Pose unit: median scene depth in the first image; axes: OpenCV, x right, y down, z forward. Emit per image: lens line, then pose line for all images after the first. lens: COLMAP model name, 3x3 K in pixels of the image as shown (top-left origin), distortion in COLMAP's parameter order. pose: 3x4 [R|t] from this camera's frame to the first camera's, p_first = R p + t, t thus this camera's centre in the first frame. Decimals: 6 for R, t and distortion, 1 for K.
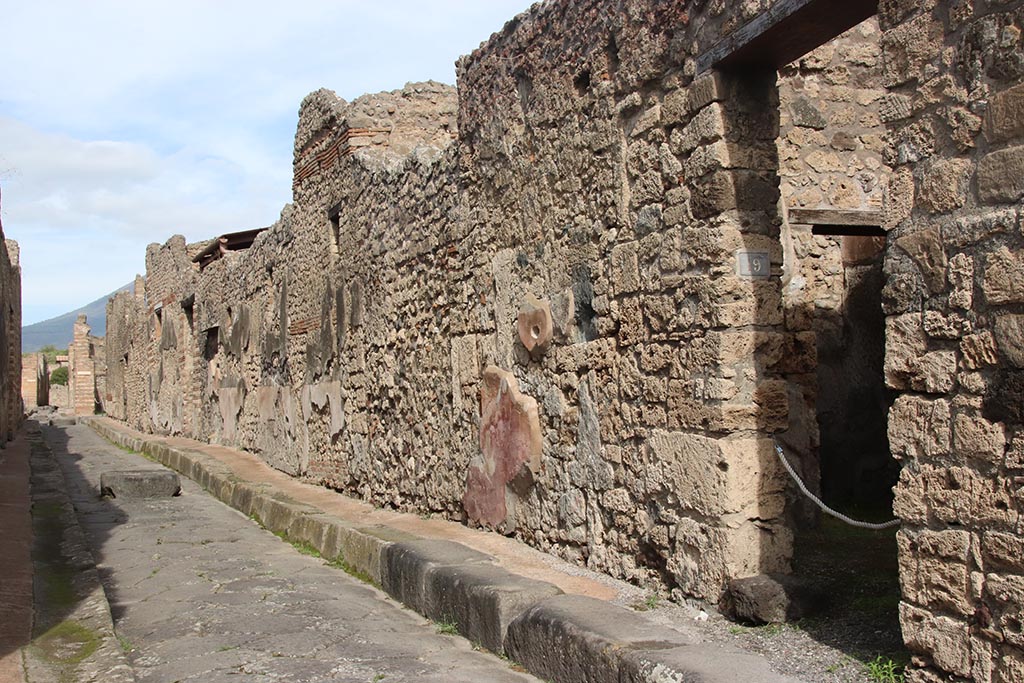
lens RADIAL K [[1150.1, 0, 512.0], [0, 1150.1, 341.5], [0, 0, 1]] dist [0.043147, 0.044603]
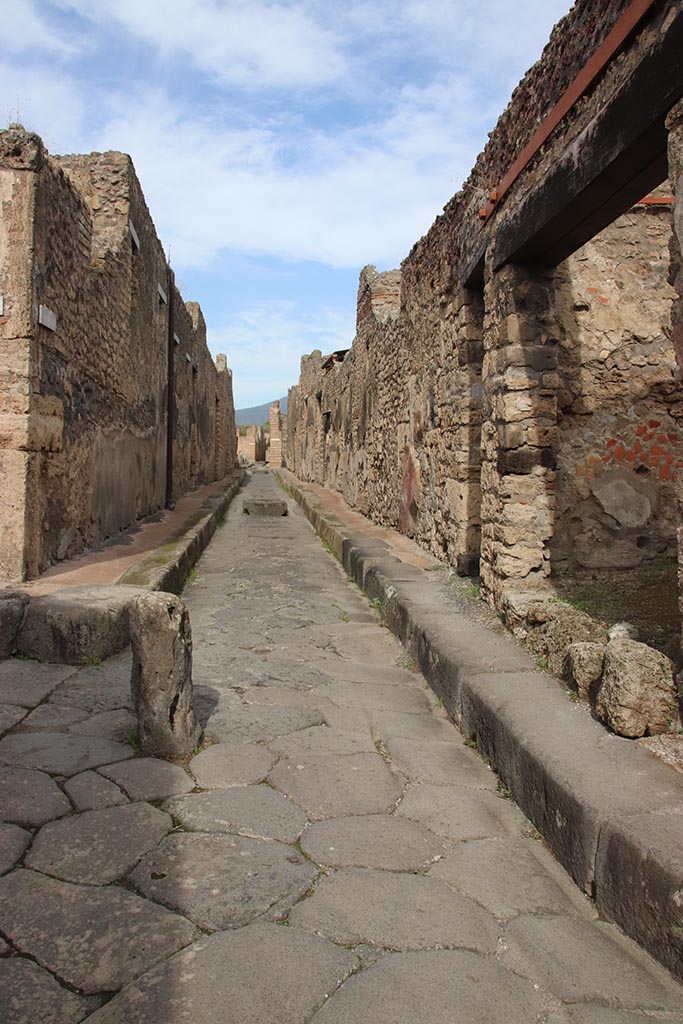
lens RADIAL K [[882.3, 0, 341.5], [0, 882.3, 512.0], [0, 0, 1]] dist [-0.142543, 0.187409]
pose [[0.952977, 0.044956, -0.299688, 0.307875], [-0.013254, 0.994172, 0.106989, -0.015489], [0.302751, -0.097986, 0.948019, -0.322869]]
